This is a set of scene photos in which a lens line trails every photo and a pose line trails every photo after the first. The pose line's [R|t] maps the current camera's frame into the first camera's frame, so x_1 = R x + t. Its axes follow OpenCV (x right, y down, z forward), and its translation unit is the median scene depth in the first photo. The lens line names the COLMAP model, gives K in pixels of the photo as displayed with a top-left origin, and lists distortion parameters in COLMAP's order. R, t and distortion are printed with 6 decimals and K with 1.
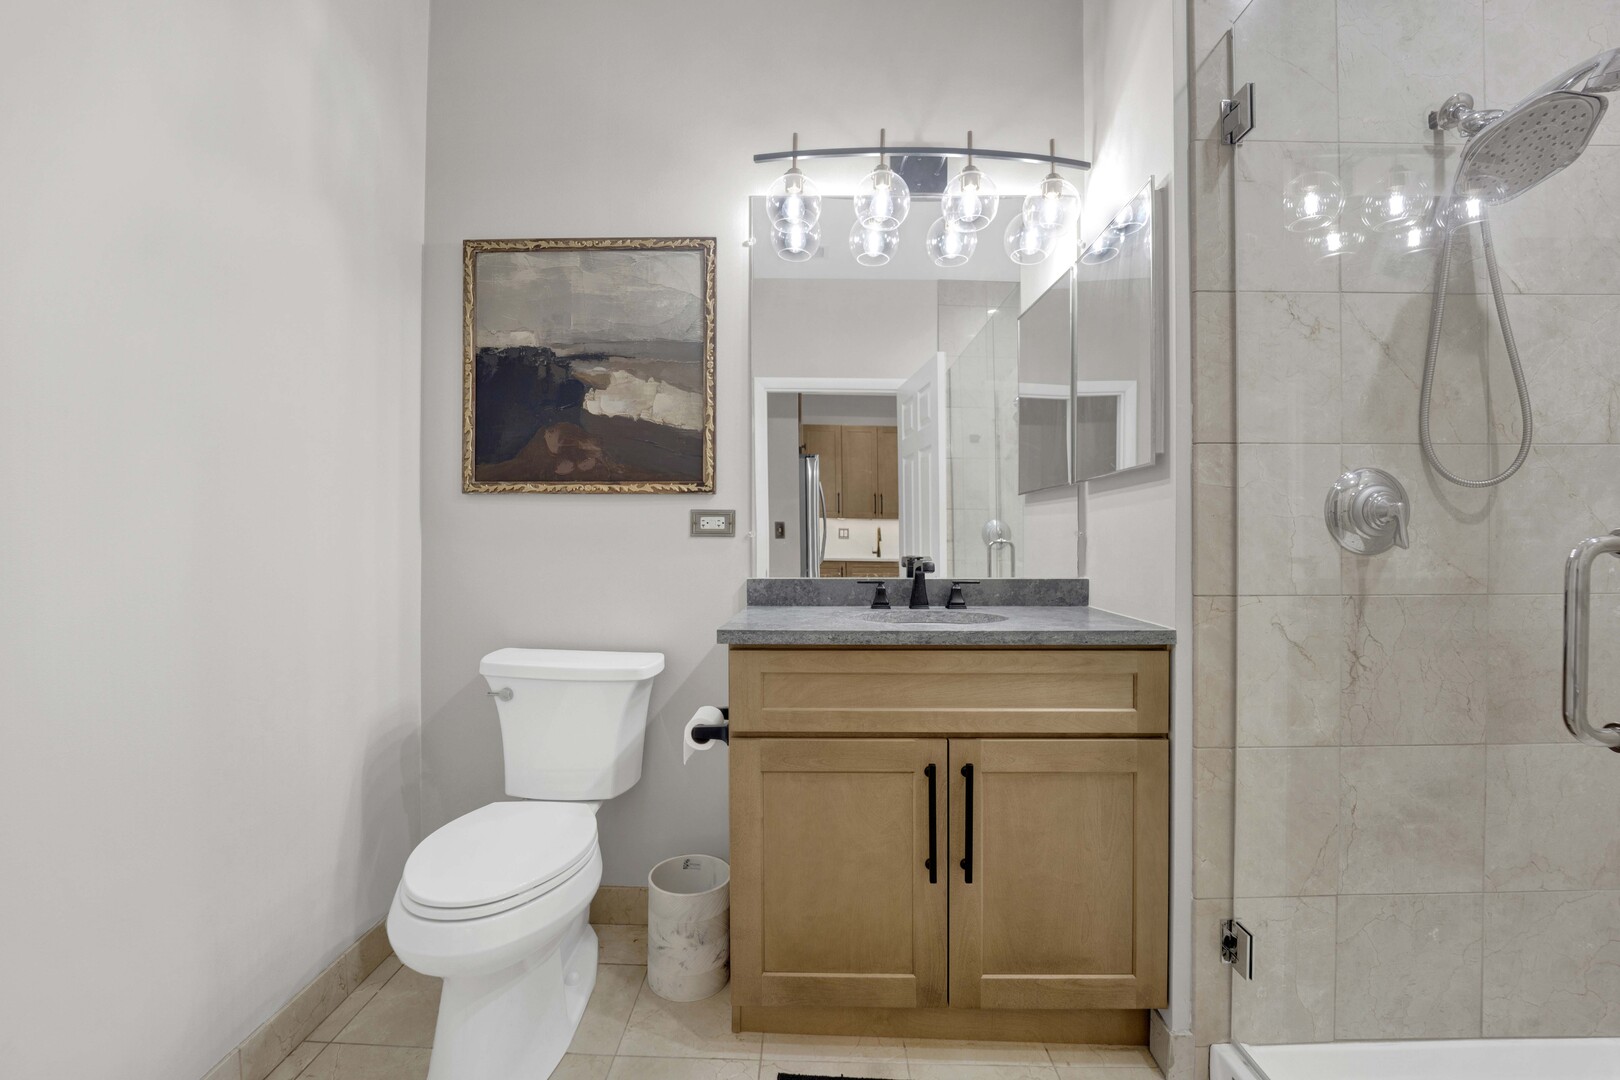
lens RADIAL K [[691.9, 0, 810.6], [0, 691.9, 541.1], [0, 0, 1]] dist [-0.003448, -0.000627]
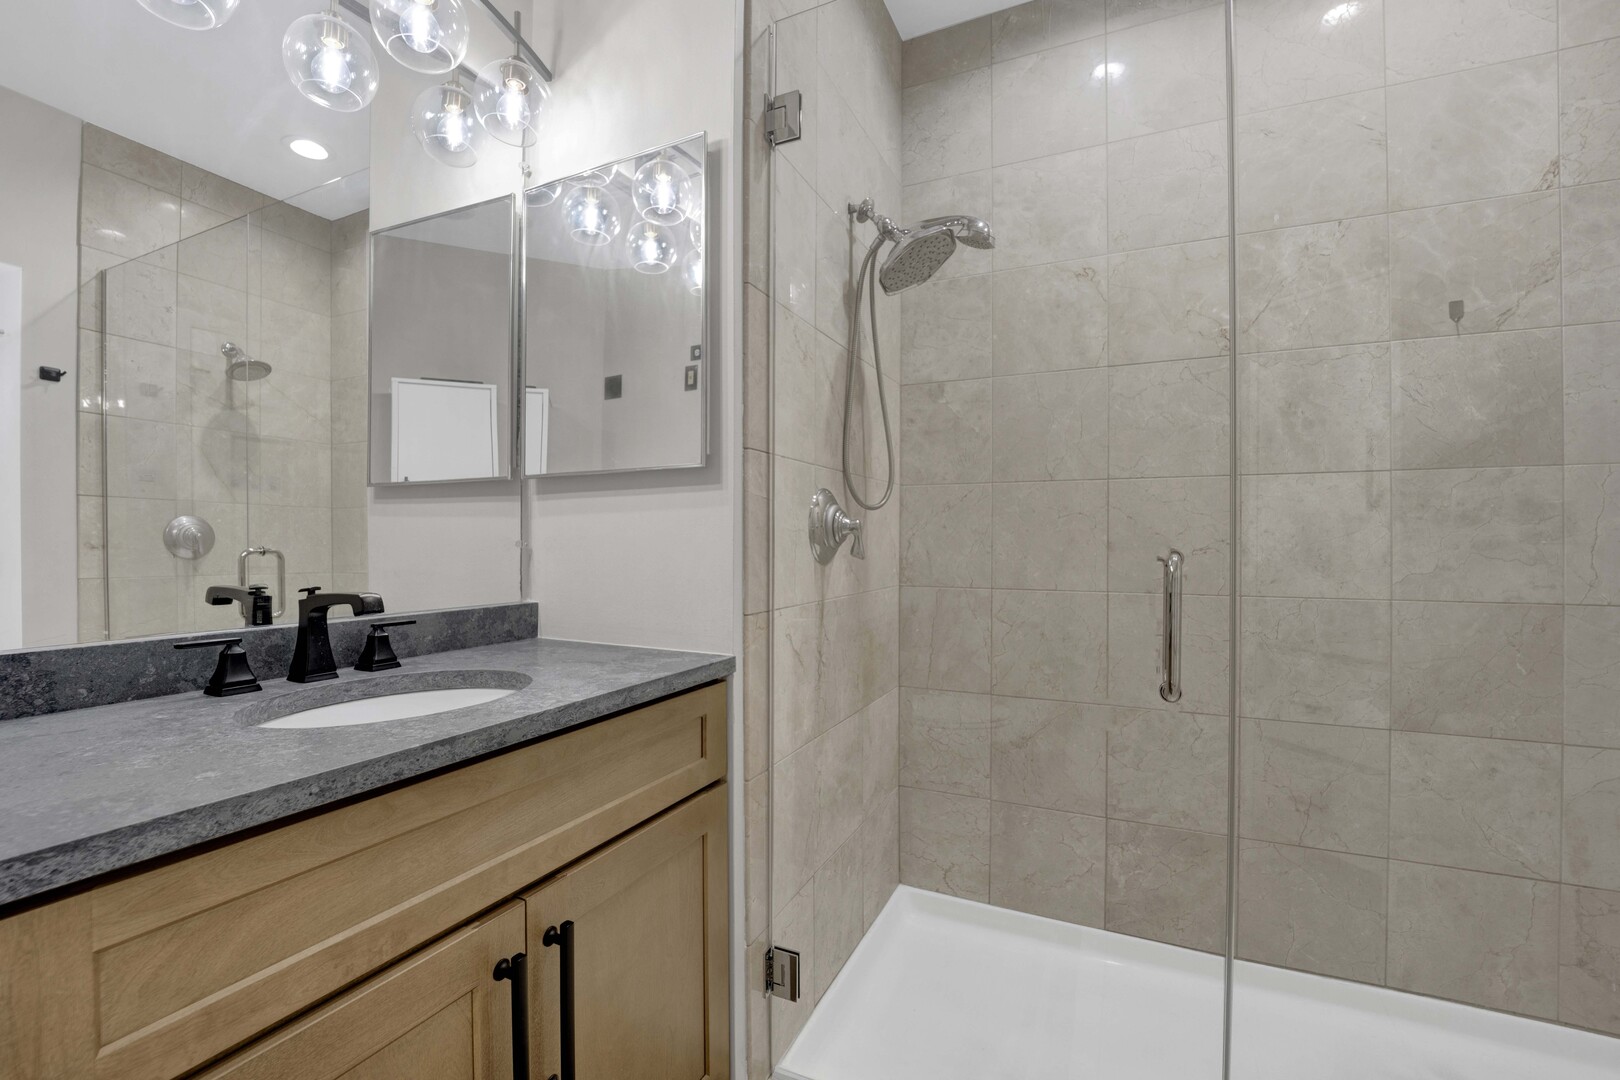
lens RADIAL K [[691.9, 0, 810.2], [0, 691.9, 536.3], [0, 0, 1]] dist [-0.003448, -0.000627]
pose [[0.435284, 0.003816, 0.900285, -0.228270], [0.003308, 0.999977, -0.005838, -0.018950], [-0.900287, 0.005520, 0.435262, 0.519521]]
